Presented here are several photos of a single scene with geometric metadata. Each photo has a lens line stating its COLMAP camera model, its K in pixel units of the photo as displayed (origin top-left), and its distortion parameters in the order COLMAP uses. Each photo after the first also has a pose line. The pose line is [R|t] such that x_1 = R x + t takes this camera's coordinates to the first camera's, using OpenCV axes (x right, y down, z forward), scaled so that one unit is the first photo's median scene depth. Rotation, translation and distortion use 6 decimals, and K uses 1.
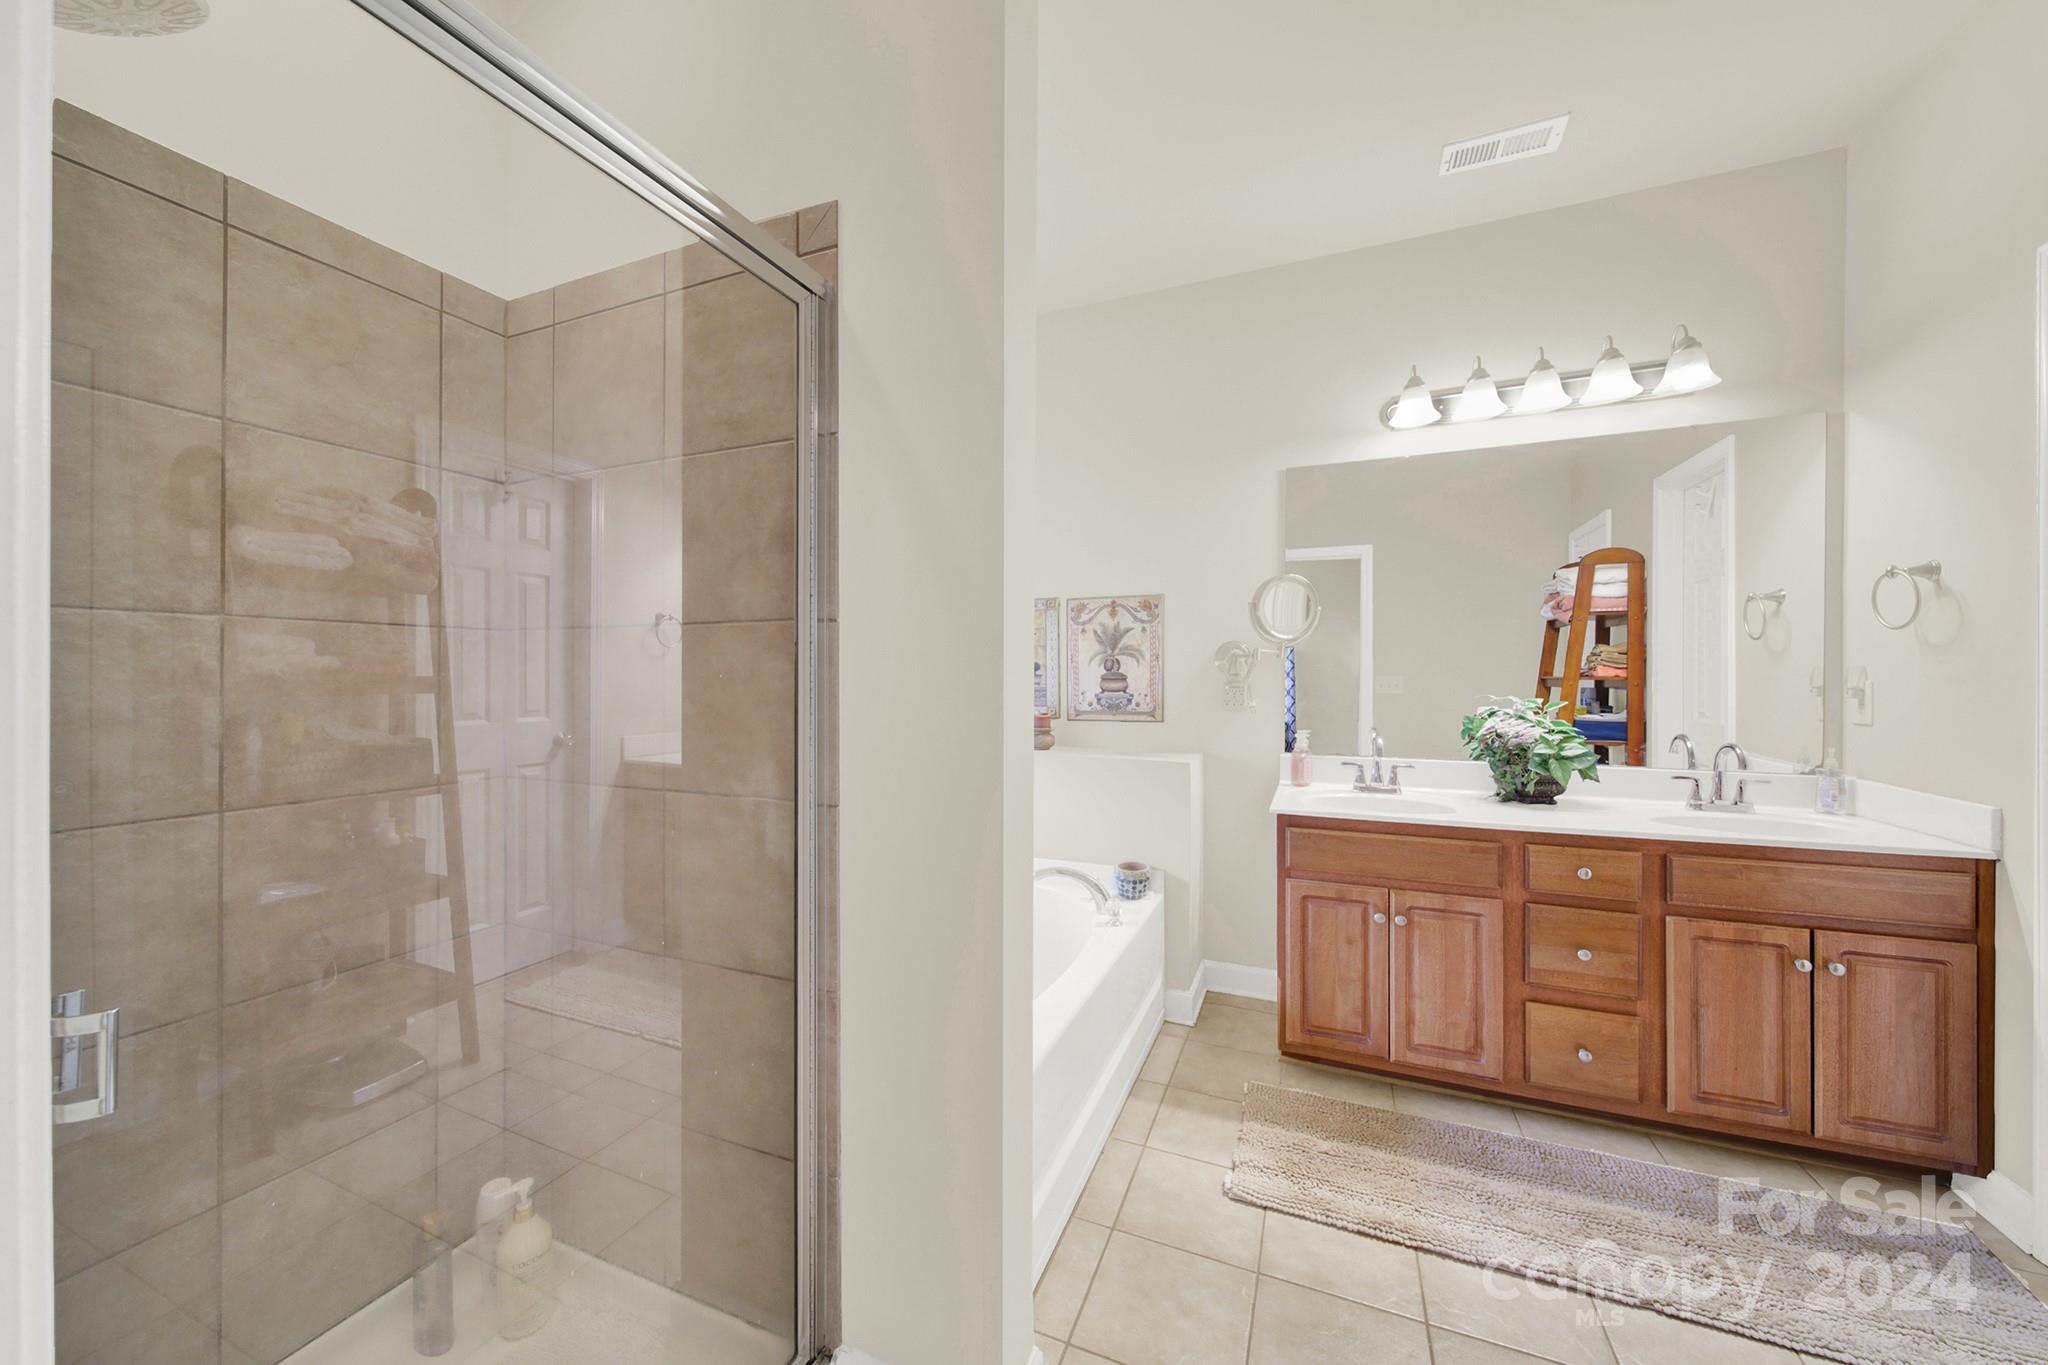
lens RADIAL K [[739.1, 0, 1029.4], [0, 739.1, 680.5], [0, 0, 1]] dist [0.000605, -0.000774]
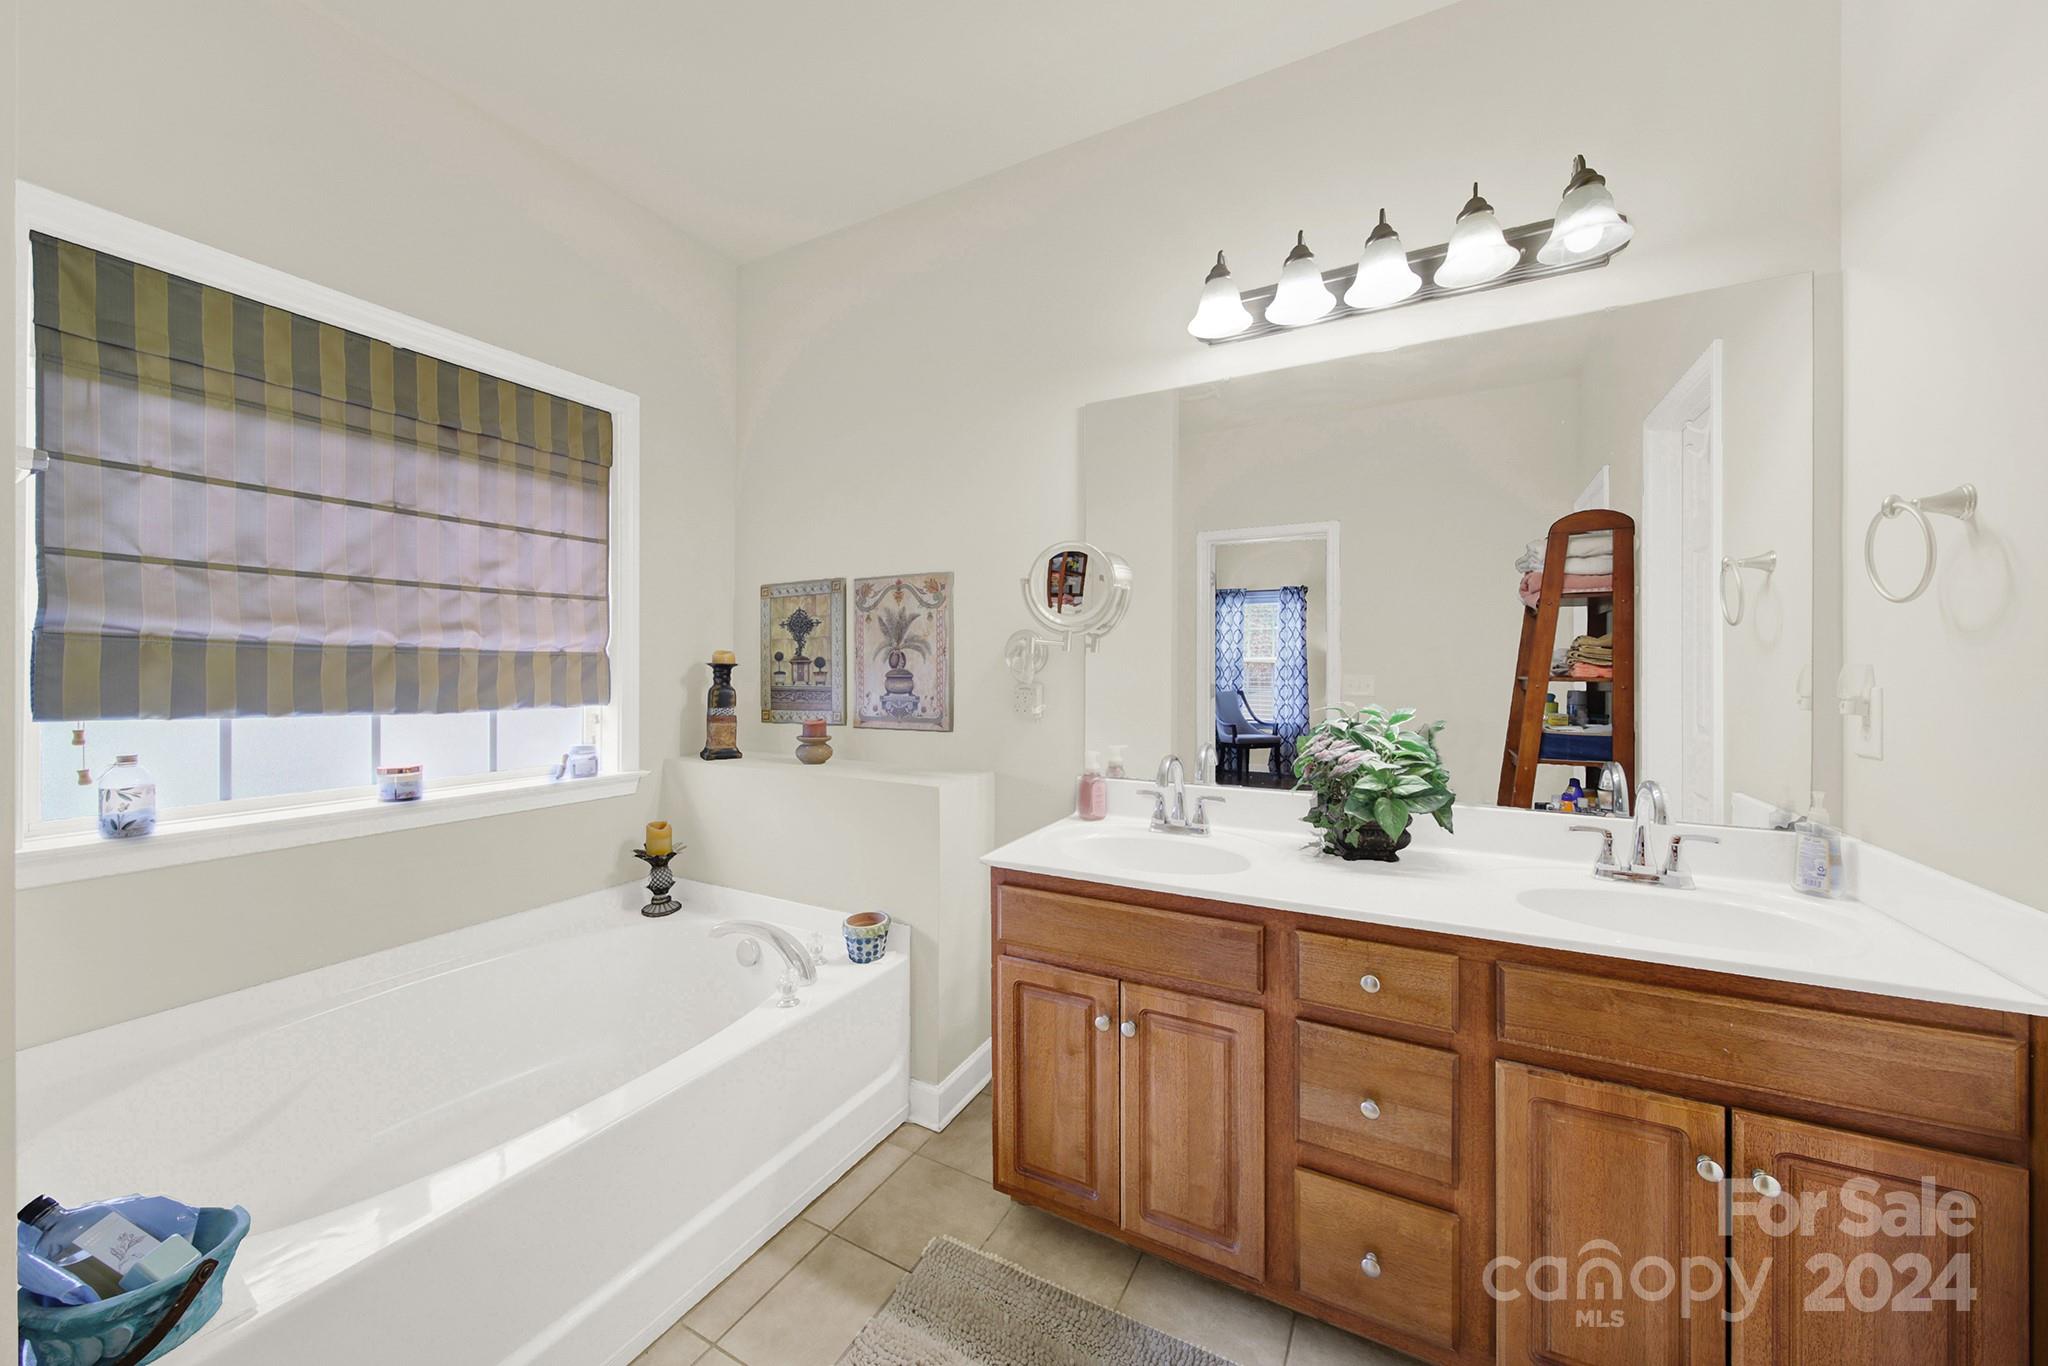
lens RADIAL K [[739.1, 0, 1016.0], [0, 739.1, 672.2], [0, 0, 1]] dist [0.000605, -0.000774]
pose [[0.994966, 0.003994, -0.100136, 0.456396], [-0.004542, 0.999976, -0.005246, -0.005946], [0.100112, 0.005674, 0.994960, 0.292047]]
